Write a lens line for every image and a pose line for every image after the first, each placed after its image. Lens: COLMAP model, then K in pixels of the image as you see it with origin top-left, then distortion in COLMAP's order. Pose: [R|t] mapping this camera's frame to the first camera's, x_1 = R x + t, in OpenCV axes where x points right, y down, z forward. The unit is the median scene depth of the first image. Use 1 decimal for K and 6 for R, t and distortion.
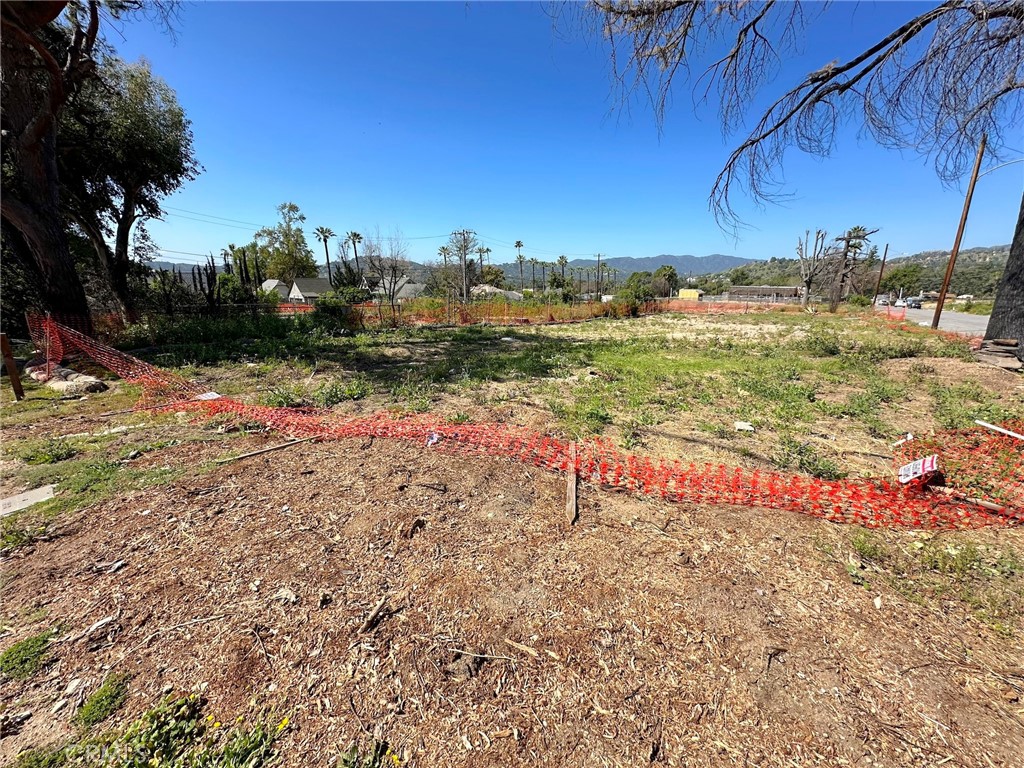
lens RADIAL K [[409.9, 0, 512.0], [0, 409.9, 384.0], [0, 0, 1]] dist [-0.002991, 0.000203]
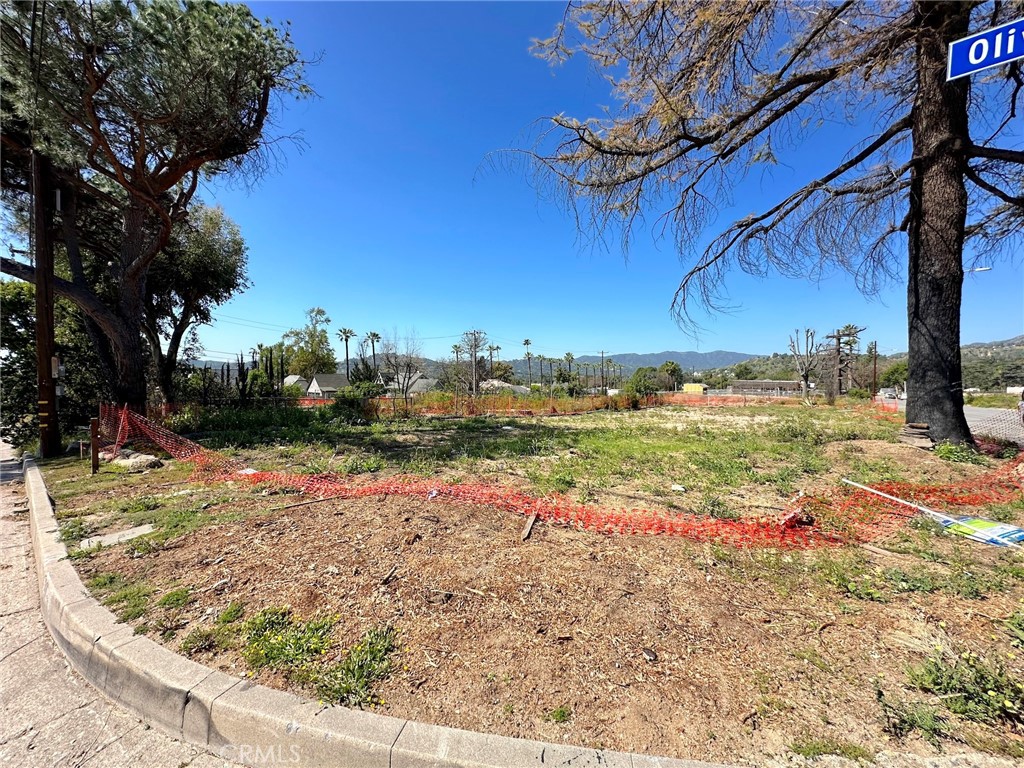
lens RADIAL K [[409.9, 0, 512.0], [0, 409.9, 384.0], [0, 0, 1]] dist [-0.002991, 0.000203]
pose [[0.999733, -0.001808, -0.023024, 0.025282], [-0.003420, 0.974353, -0.225000, 0.023066], [0.022841, 0.225019, 0.974087, -0.095918]]
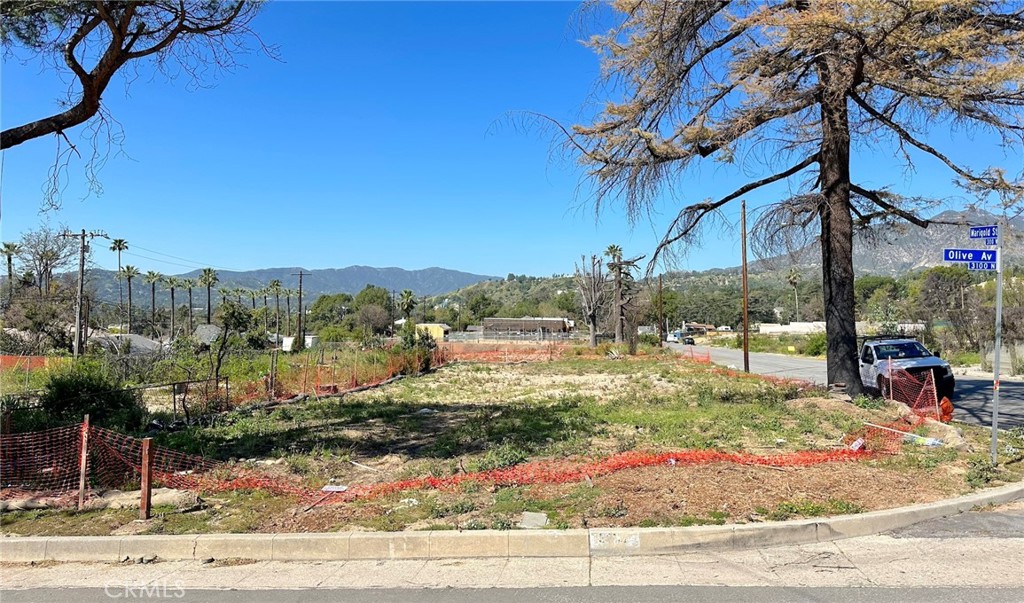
lens RADIAL K [[721.0, 0, 513.1], [0, 721.0, 265.5], [0, 0, 1]] dist [0.055116, -0.000970]
pose [[0.850376, 0.030646, 0.525282, -0.659747], [0.127631, 0.956475, -0.262424, 0.018490], [-0.510461, 0.290202, 0.809452, -0.379199]]
